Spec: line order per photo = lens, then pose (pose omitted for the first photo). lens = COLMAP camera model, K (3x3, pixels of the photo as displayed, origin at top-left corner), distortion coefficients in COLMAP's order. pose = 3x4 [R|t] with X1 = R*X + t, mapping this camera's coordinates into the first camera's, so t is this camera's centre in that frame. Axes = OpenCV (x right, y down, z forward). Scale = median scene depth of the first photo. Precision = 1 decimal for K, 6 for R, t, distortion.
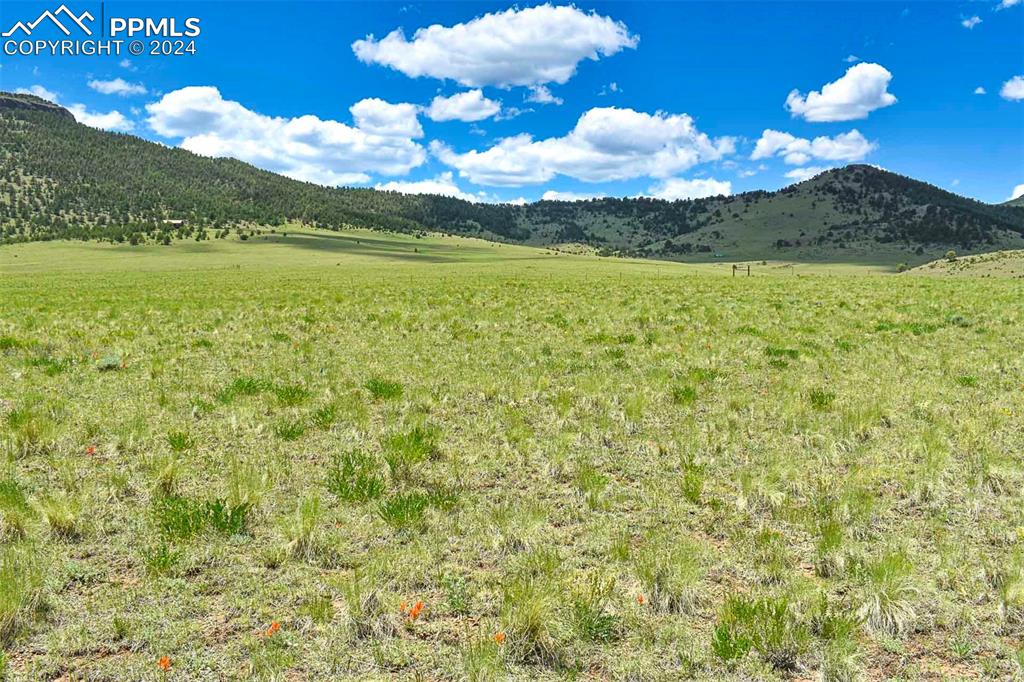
lens RADIAL K [[928.5, 0, 509.0], [0, 928.5, 345.4], [0, 0, 1]] dist [-0.077193, 0.000000]
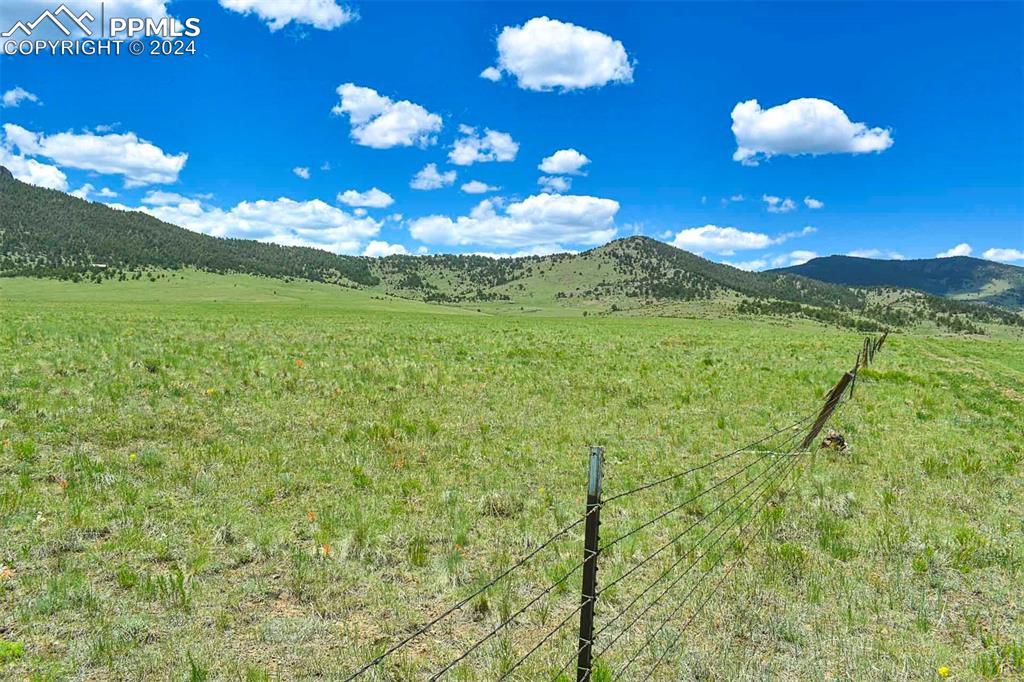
lens RADIAL K [[858.8, 0, 509.7], [0, 858.8, 344.3], [0, 0, 1]] dist [-0.092425, 0.018880]
pose [[0.990717, 0.026058, 0.133423, 0.047390], [-0.020227, 0.998788, -0.044873, 0.016402], [-0.134430, 0.041757, 0.990043, -0.197218]]
